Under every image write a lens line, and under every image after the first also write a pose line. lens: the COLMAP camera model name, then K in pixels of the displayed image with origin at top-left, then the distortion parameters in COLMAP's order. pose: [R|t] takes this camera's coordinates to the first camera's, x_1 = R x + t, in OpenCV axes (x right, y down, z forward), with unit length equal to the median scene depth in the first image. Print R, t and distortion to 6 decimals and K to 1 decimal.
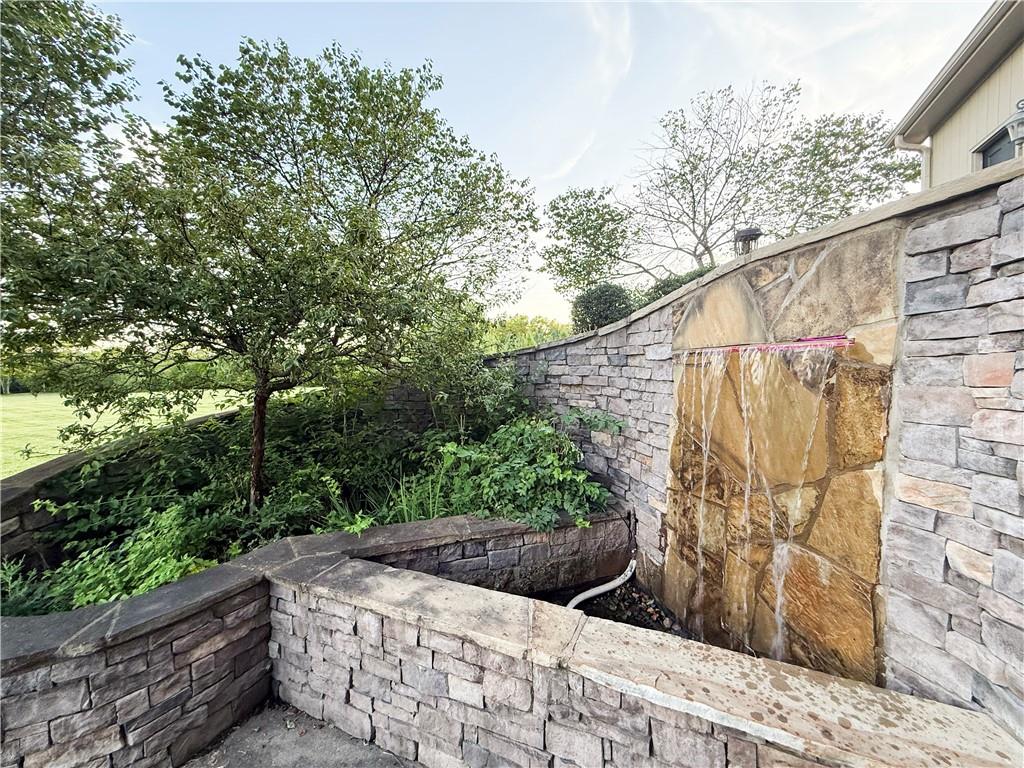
lens RADIAL K [[413.1, 0, 506.0], [0, 413.1, 382.9], [0, 0, 1]] dist [-0.009267, 0.000511]
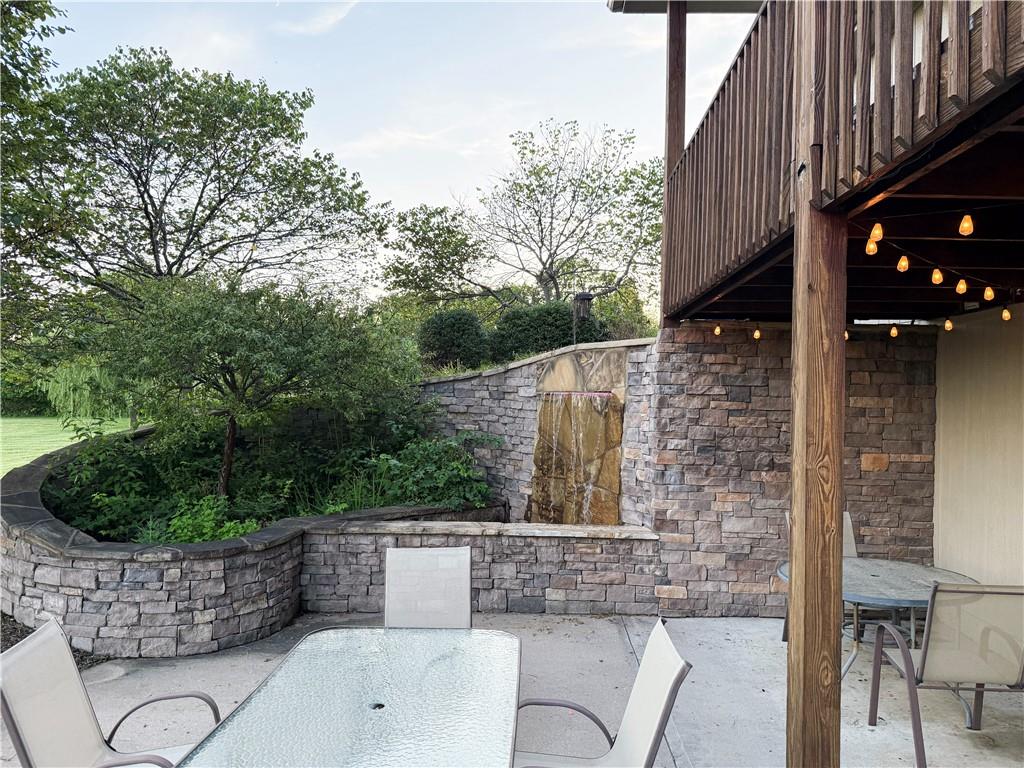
lens RADIAL K [[715.5, 0, 513.2], [0, 715.5, 382.8], [0, 0, 1]] dist [0.013632, -0.000276]
pose [[0.917184, 0.032792, 0.397112, -0.775404], [-0.013864, 0.998631, -0.050443, 0.029562], [-0.398222, 0.040760, 0.916383, -1.497448]]
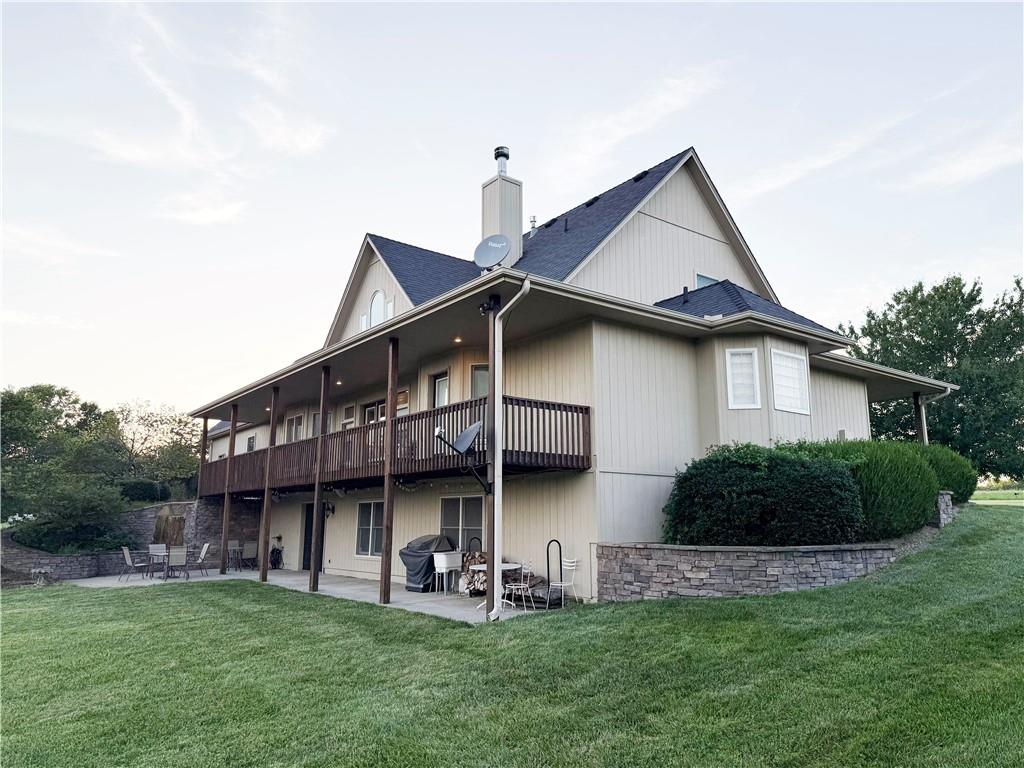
lens RADIAL K [[715.5, 0, 511.7], [0, 715.5, 384.5], [0, 0, 1]] dist [0.013632, -0.000276]
pose [[0.450663, 0.177748, 0.874819, -6.079975], [0.027944, 0.976687, -0.212841, 0.379100], [-0.892257, 0.120365, 0.435190, -7.549376]]
